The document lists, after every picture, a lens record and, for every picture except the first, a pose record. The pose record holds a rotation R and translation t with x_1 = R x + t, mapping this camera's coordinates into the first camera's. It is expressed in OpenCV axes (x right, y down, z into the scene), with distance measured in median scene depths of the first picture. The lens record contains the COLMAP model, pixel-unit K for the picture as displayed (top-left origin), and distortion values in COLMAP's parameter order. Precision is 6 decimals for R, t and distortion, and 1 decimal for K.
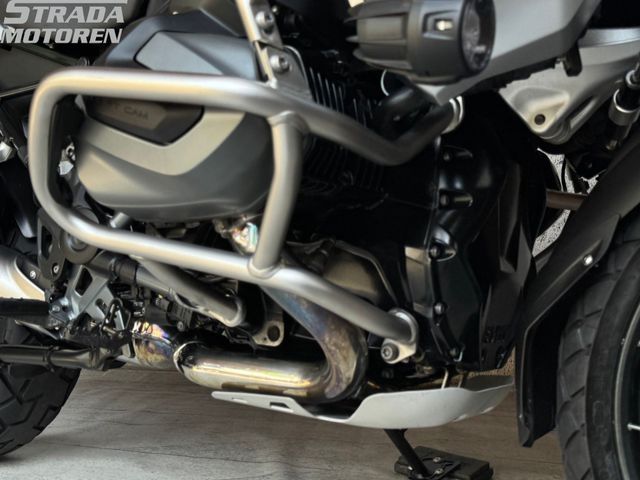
lens RADIAL K [[757.6, 0, 320.8], [0, 757.6, 240.2], [0, 0, 1]] dist [0.034251, 0.000000]
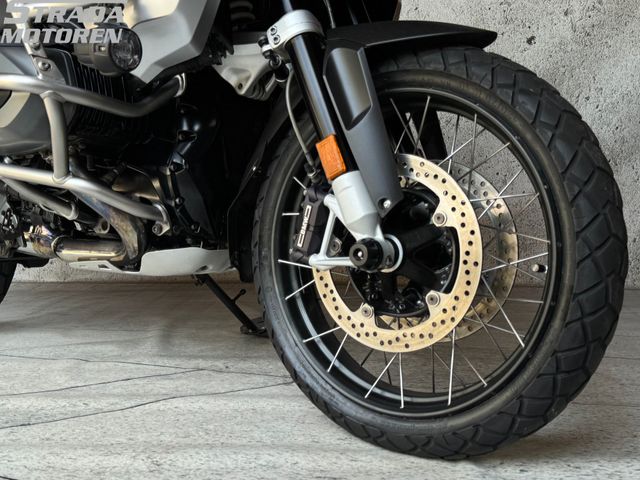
lens RADIAL K [[757.6, 0, 319.3], [0, 757.6, 239.9], [0, 0, 1]] dist [0.034251, 0.000000]
pose [[0.998937, -0.035967, -0.028816, 0.513954], [0.037828, 0.997043, 0.066890, 0.075238], [0.026325, -0.067909, 0.997344, -0.691321]]
